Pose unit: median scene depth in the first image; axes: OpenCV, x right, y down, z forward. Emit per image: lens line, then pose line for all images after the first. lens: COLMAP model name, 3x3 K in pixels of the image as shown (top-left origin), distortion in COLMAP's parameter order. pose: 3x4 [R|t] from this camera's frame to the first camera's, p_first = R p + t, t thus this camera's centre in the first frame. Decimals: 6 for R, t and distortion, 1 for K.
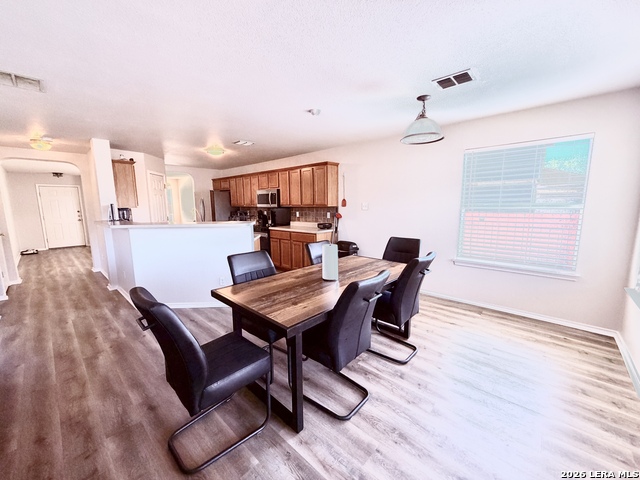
lens RADIAL K [[256.6, 0, 317.6], [0, 256.6, 240.2], [0, 0, 1]] dist [-0.000937, -0.000378]
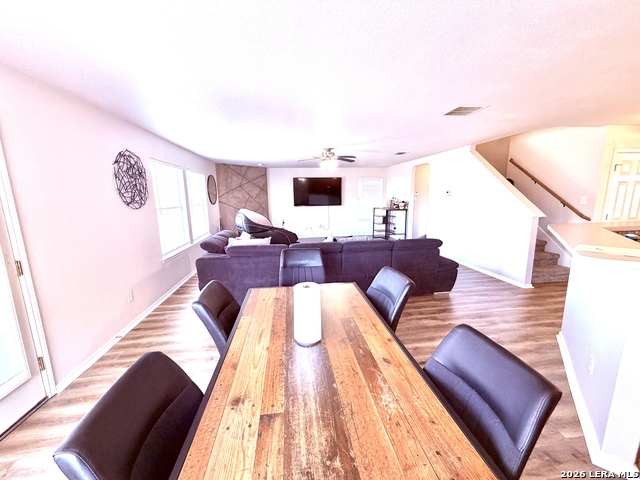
lens RADIAL K [[256.6, 0, 317.6], [0, 256.6, 240.2], [0, 0, 1]] dist [-0.000937, -0.000378]
pose [[-0.640360, 0.153758, -0.752527, 0.427768], [-0.082370, 0.960360, 0.266315, -0.223398], [0.763645, 0.232523, -0.602312, 1.230085]]
